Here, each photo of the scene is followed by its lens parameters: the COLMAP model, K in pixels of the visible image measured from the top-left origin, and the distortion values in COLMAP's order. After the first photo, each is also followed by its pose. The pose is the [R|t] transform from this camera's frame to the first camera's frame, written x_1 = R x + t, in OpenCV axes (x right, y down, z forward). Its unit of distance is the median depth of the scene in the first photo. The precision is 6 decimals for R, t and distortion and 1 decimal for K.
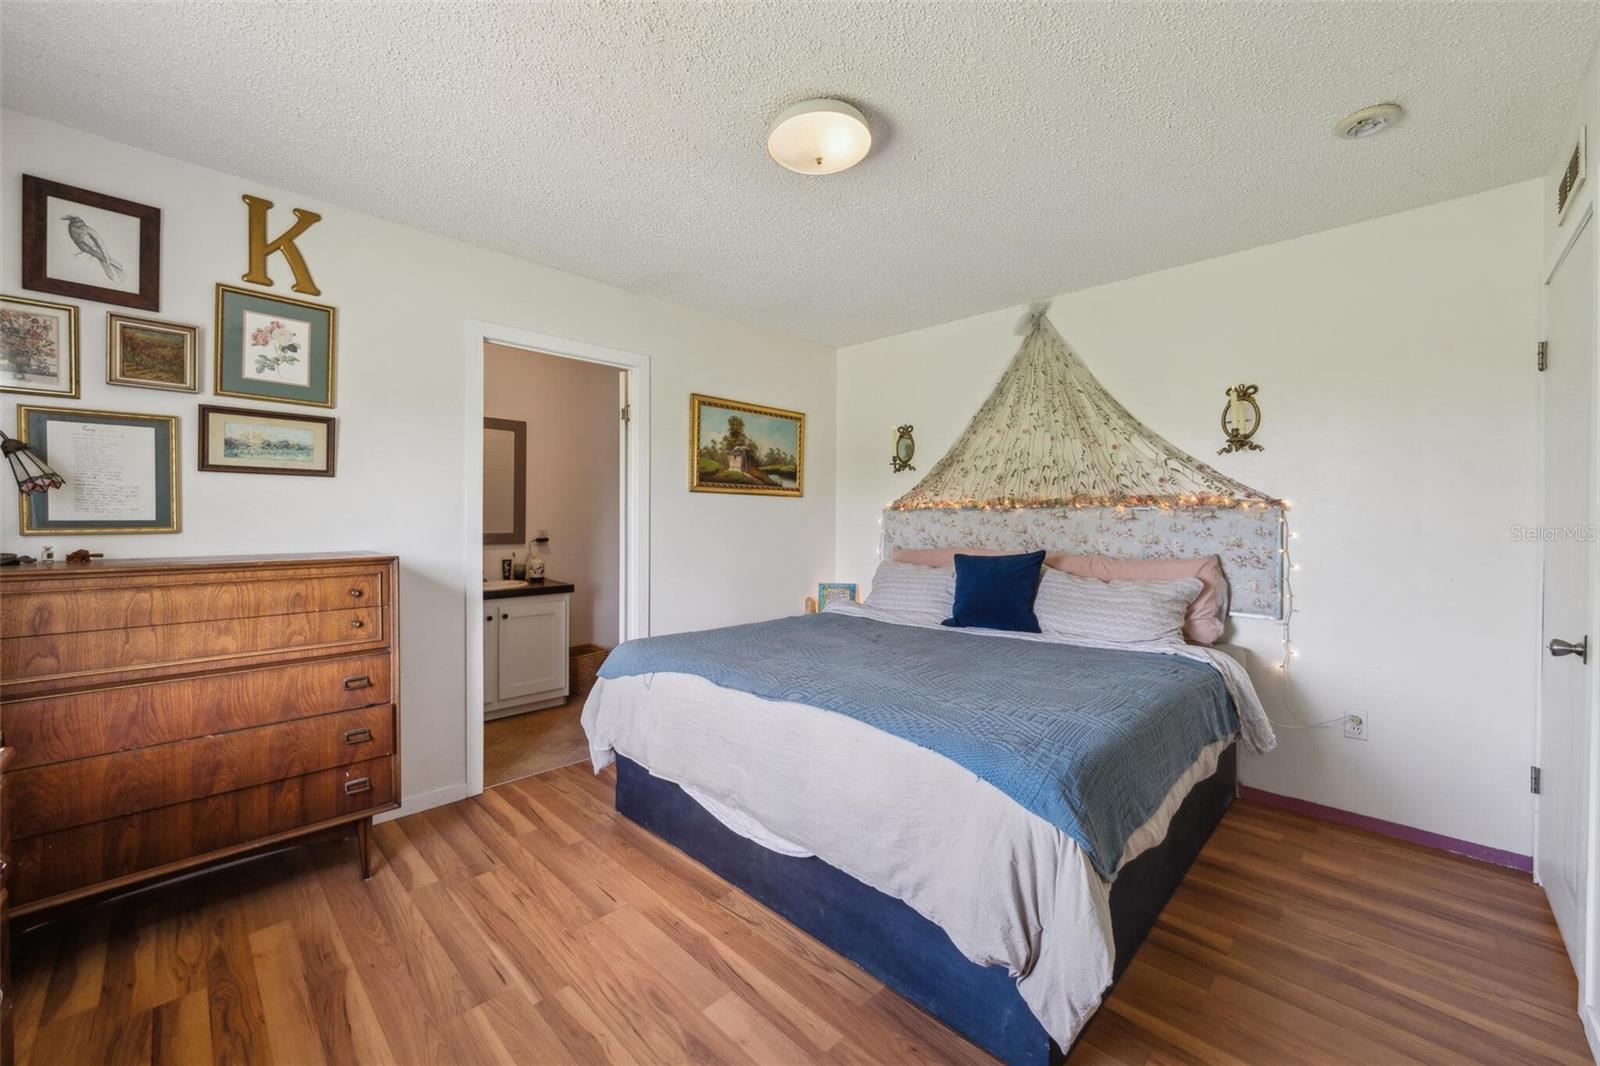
lens RADIAL K [[551.1, 0, 800.0], [0, 551.1, 533.0], [0, 0, 1]] dist [-0.000912, -0.000066]
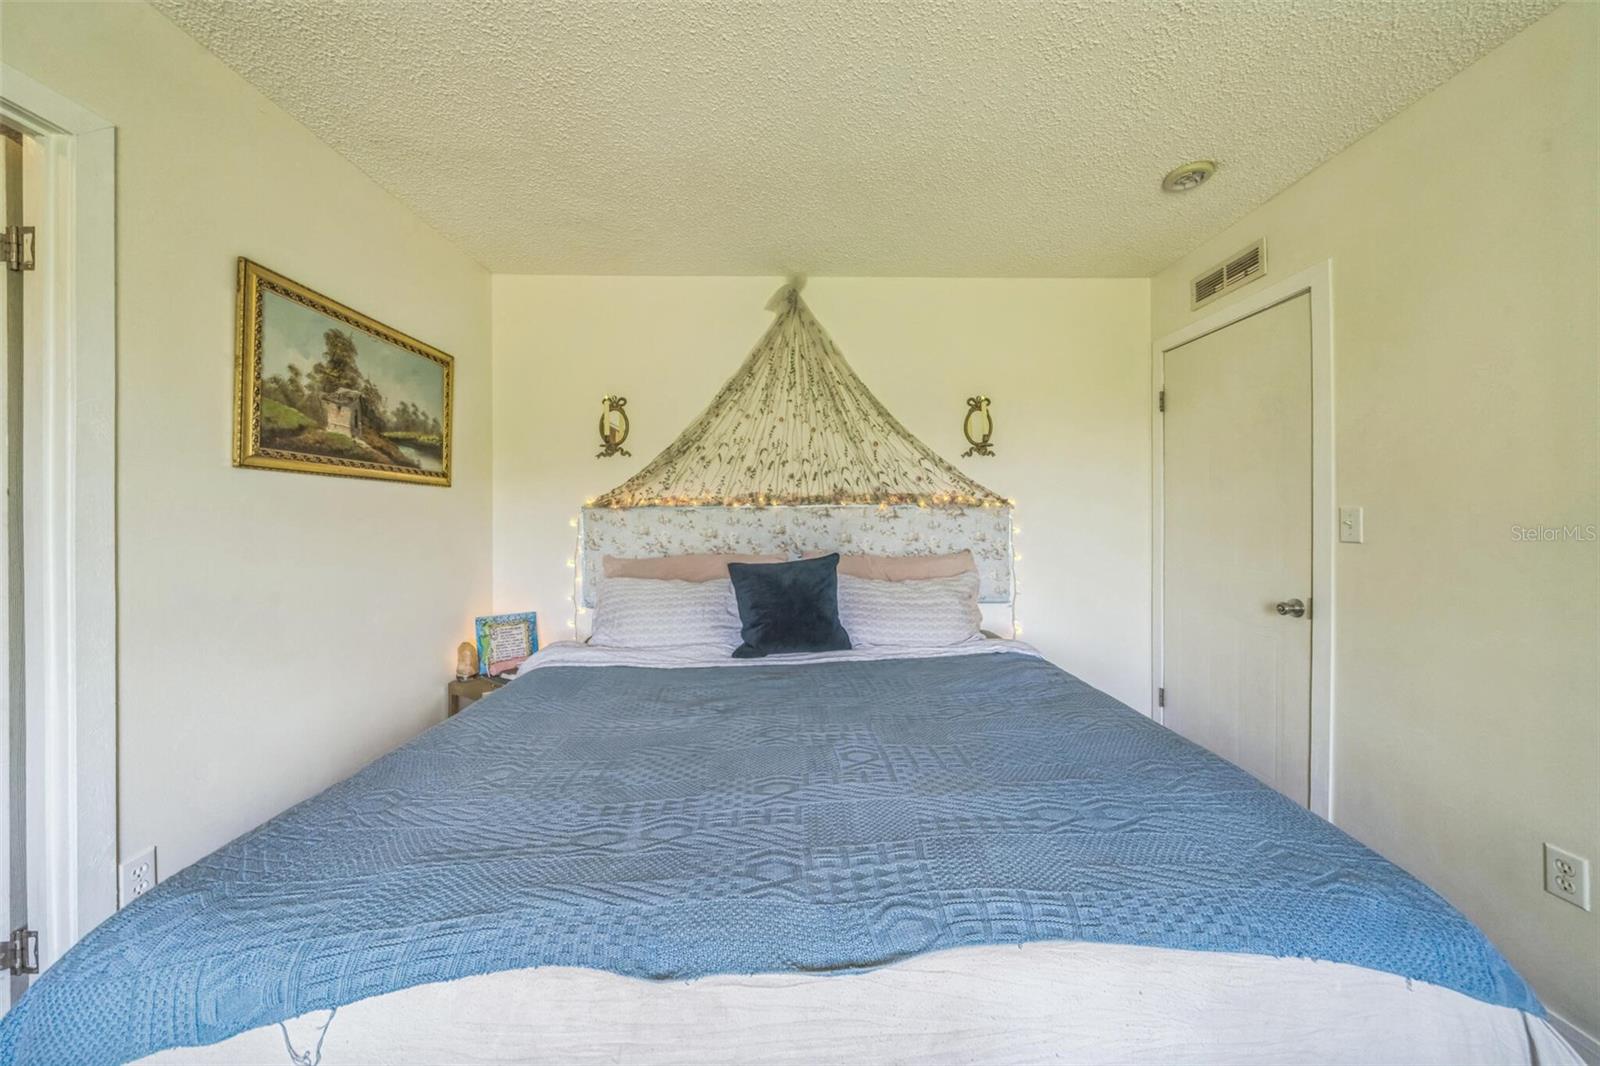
lens RADIAL K [[543.2, 0, 802.7], [0, 543.2, 519.3], [0, 0, 1]] dist [-0.000681, 0.000016]
pose [[0.726712, -0.011792, 0.686841, -0.165521], [0.026779, 0.999579, -0.011173, -0.012295], [-0.686421, 0.026513, 0.726721, 0.335588]]
